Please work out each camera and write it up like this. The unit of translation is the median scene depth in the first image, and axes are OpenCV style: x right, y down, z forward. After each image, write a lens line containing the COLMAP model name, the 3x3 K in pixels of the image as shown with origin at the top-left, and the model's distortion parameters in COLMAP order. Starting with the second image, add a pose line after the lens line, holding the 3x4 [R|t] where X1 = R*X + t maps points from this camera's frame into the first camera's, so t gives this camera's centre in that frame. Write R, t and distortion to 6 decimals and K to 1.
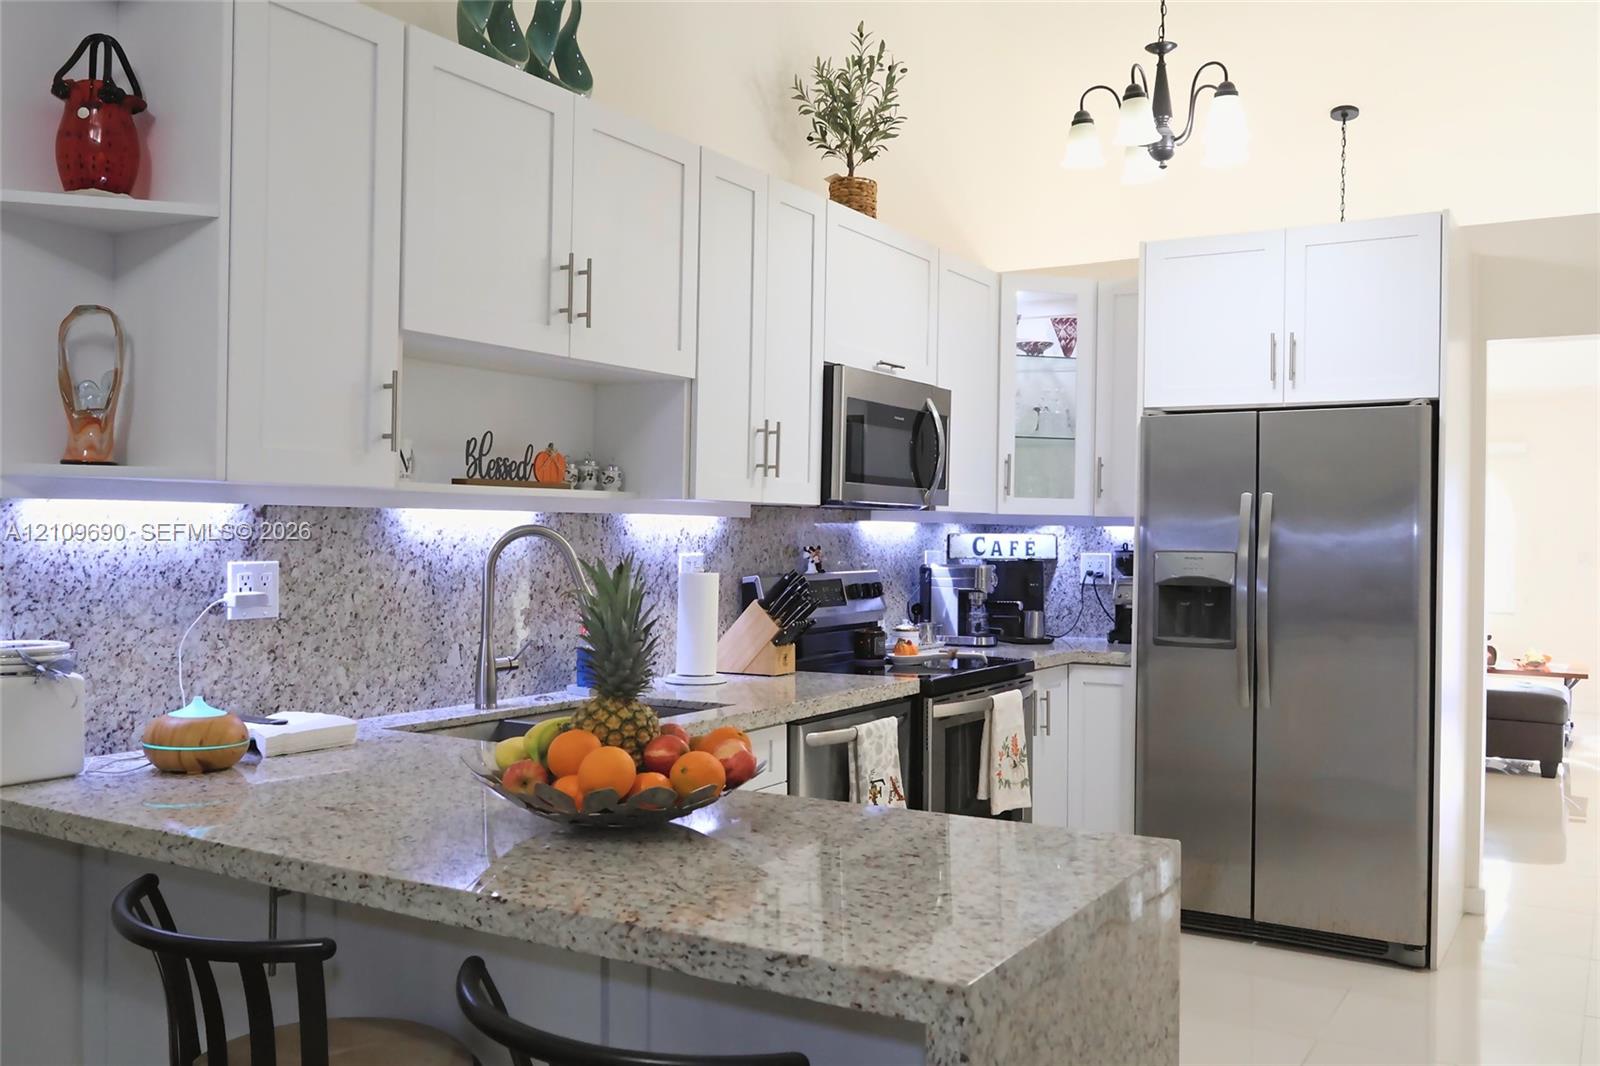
lens RADIAL K [[1351.1, 0, 800.0], [0, 1351.1, 533.0], [0, 0, 1]] dist [-0.029456, 0.003580]
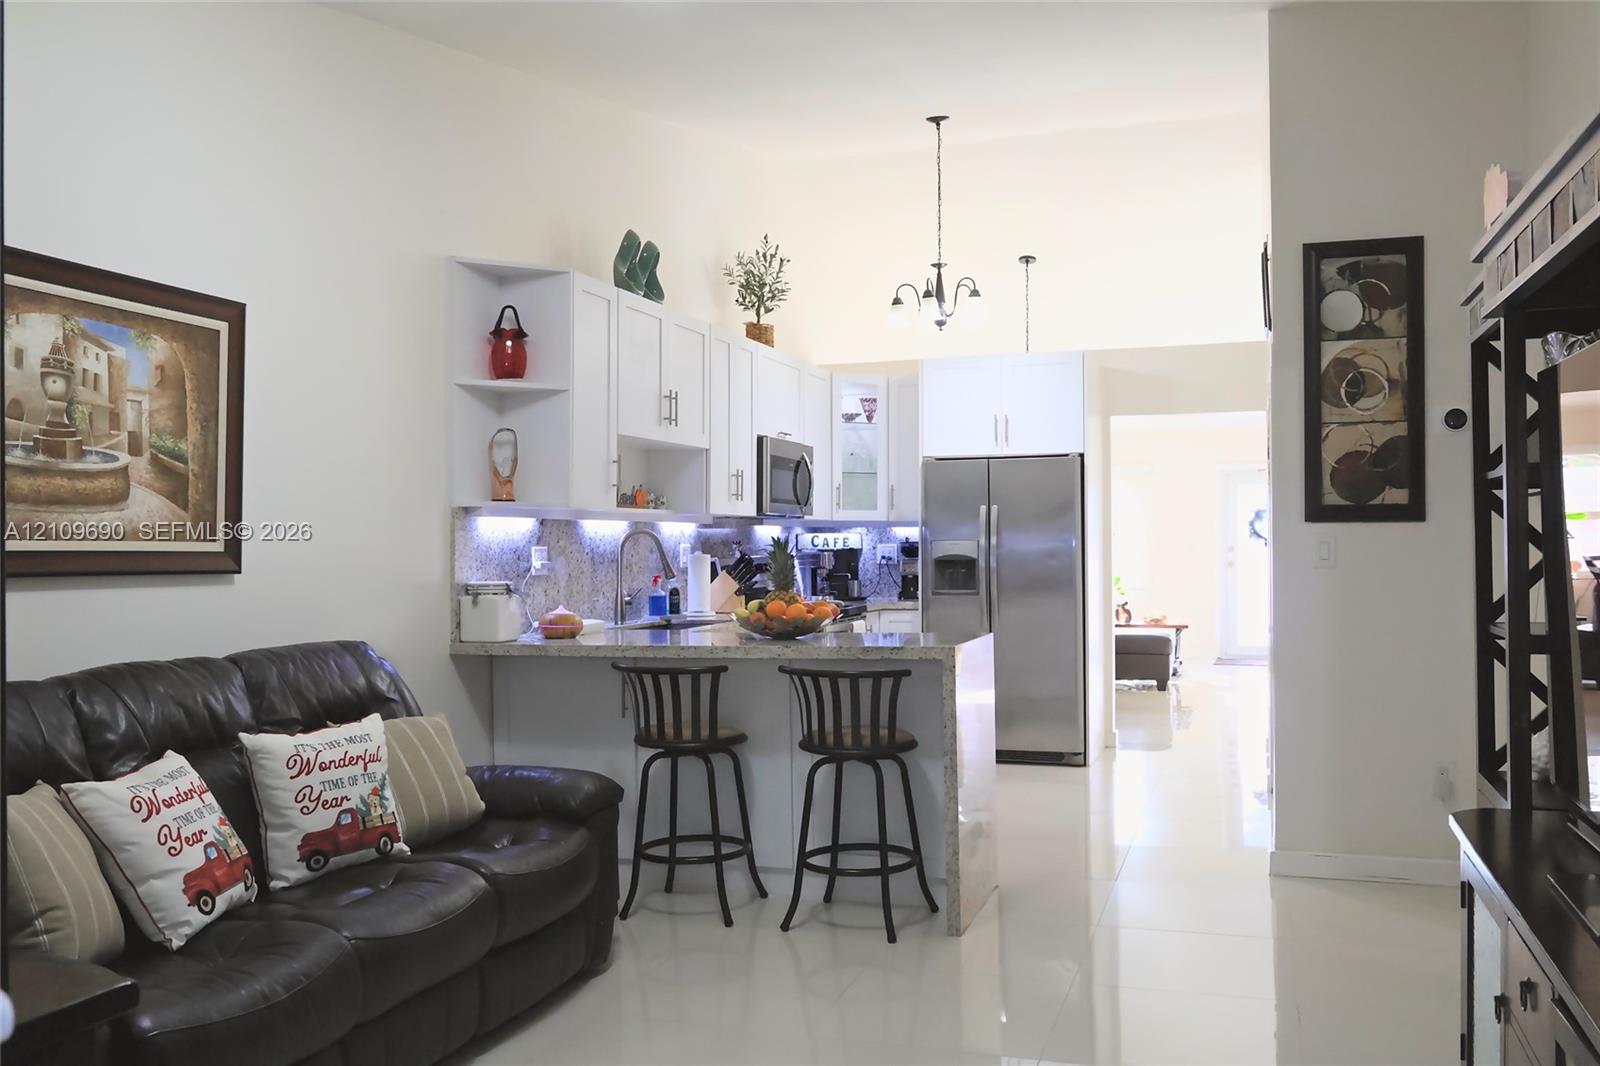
lens RADIAL K [[1351.1, 0, 800.0], [0, 1351.1, 533.0], [0, 0, 1]] dist [-0.029456, 0.003580]
pose [[0.974686, -0.016740, 0.222949, -0.295075], [0.018795, 0.999798, -0.007097, 0.013591], [-0.222785, 0.011107, 0.974804, -0.665115]]
